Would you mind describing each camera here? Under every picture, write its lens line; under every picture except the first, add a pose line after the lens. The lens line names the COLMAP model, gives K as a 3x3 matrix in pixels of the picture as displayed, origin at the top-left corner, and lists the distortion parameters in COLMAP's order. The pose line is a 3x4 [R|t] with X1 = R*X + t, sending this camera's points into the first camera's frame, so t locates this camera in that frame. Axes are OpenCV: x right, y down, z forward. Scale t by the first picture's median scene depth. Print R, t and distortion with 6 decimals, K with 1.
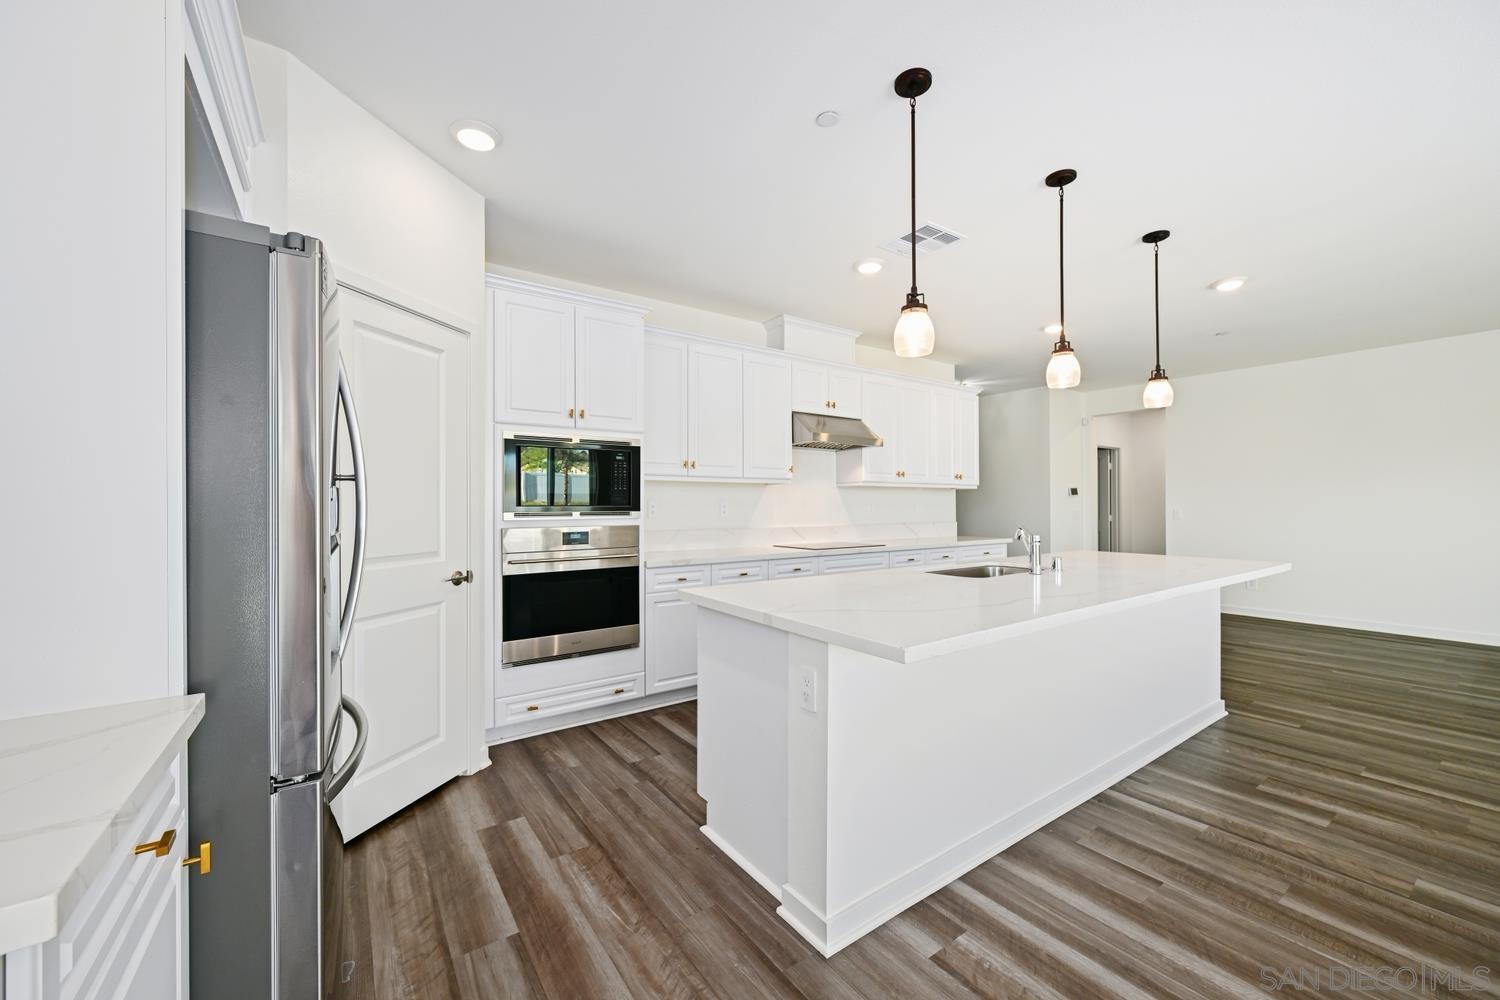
lens RADIAL K [[583.3, 0, 746.4], [0, 583.3, 503.4], [0, 0, 1]] dist [-0.002252, 0.000158]
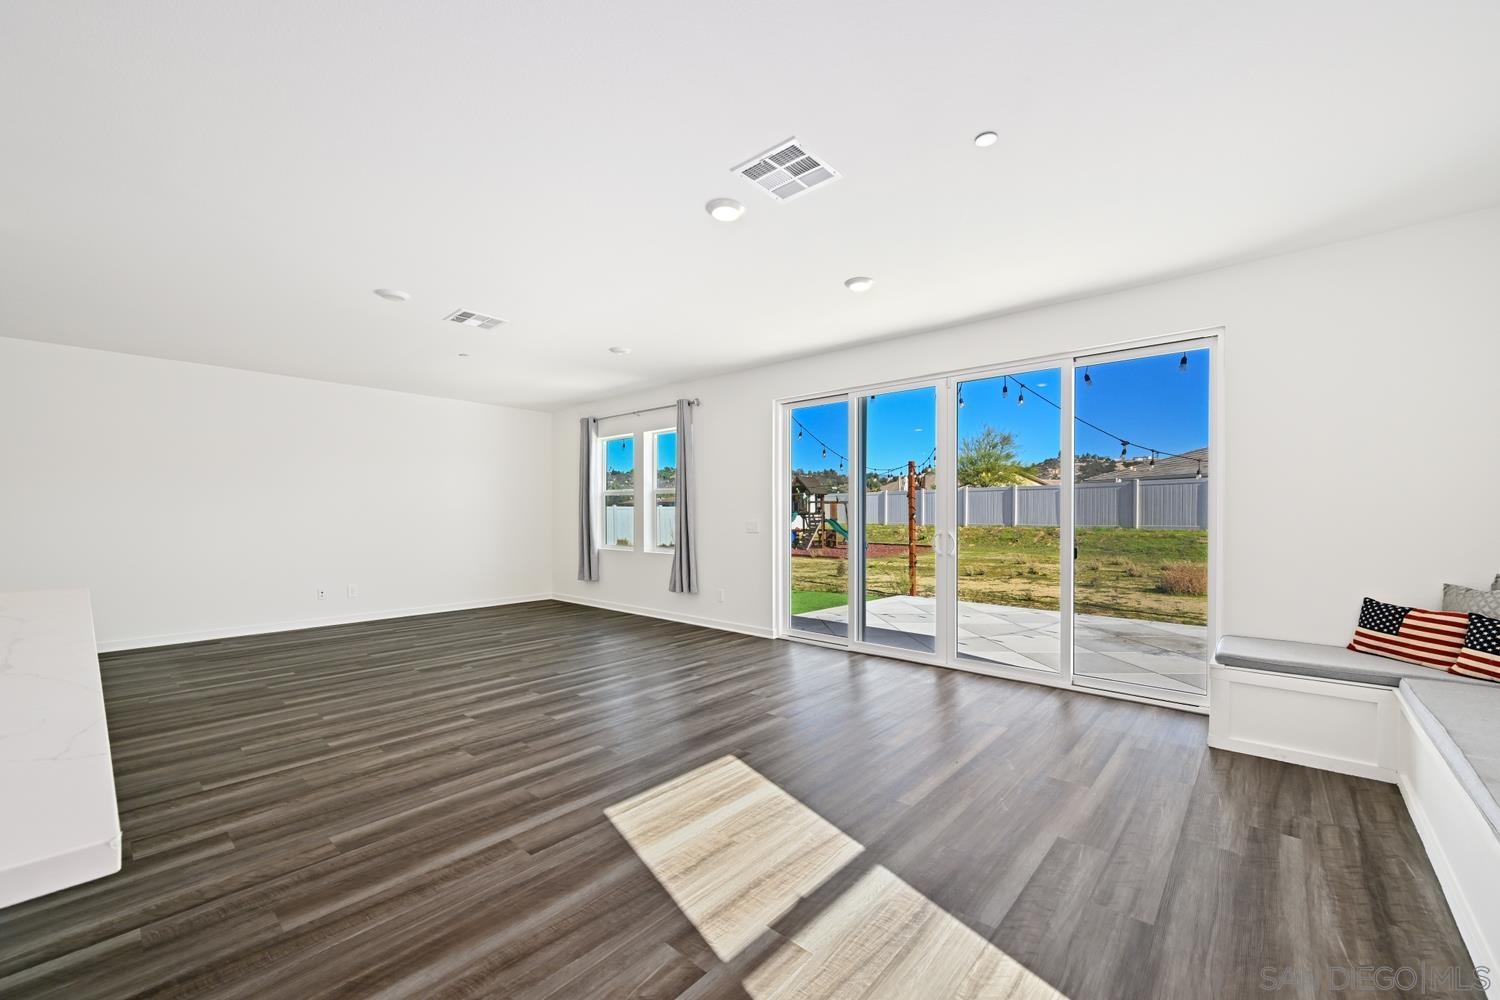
lens RADIAL K [[583.3, 0, 753.2], [0, 583.3, 511.9], [0, 0, 1]] dist [-0.002252, 0.000158]
pose [[-0.232827, 0.005770, 0.972501, -0.194825], [0.000757, 0.999983, -0.005752, -0.013324], [-0.972518, -0.000603, -0.232827, 0.394833]]
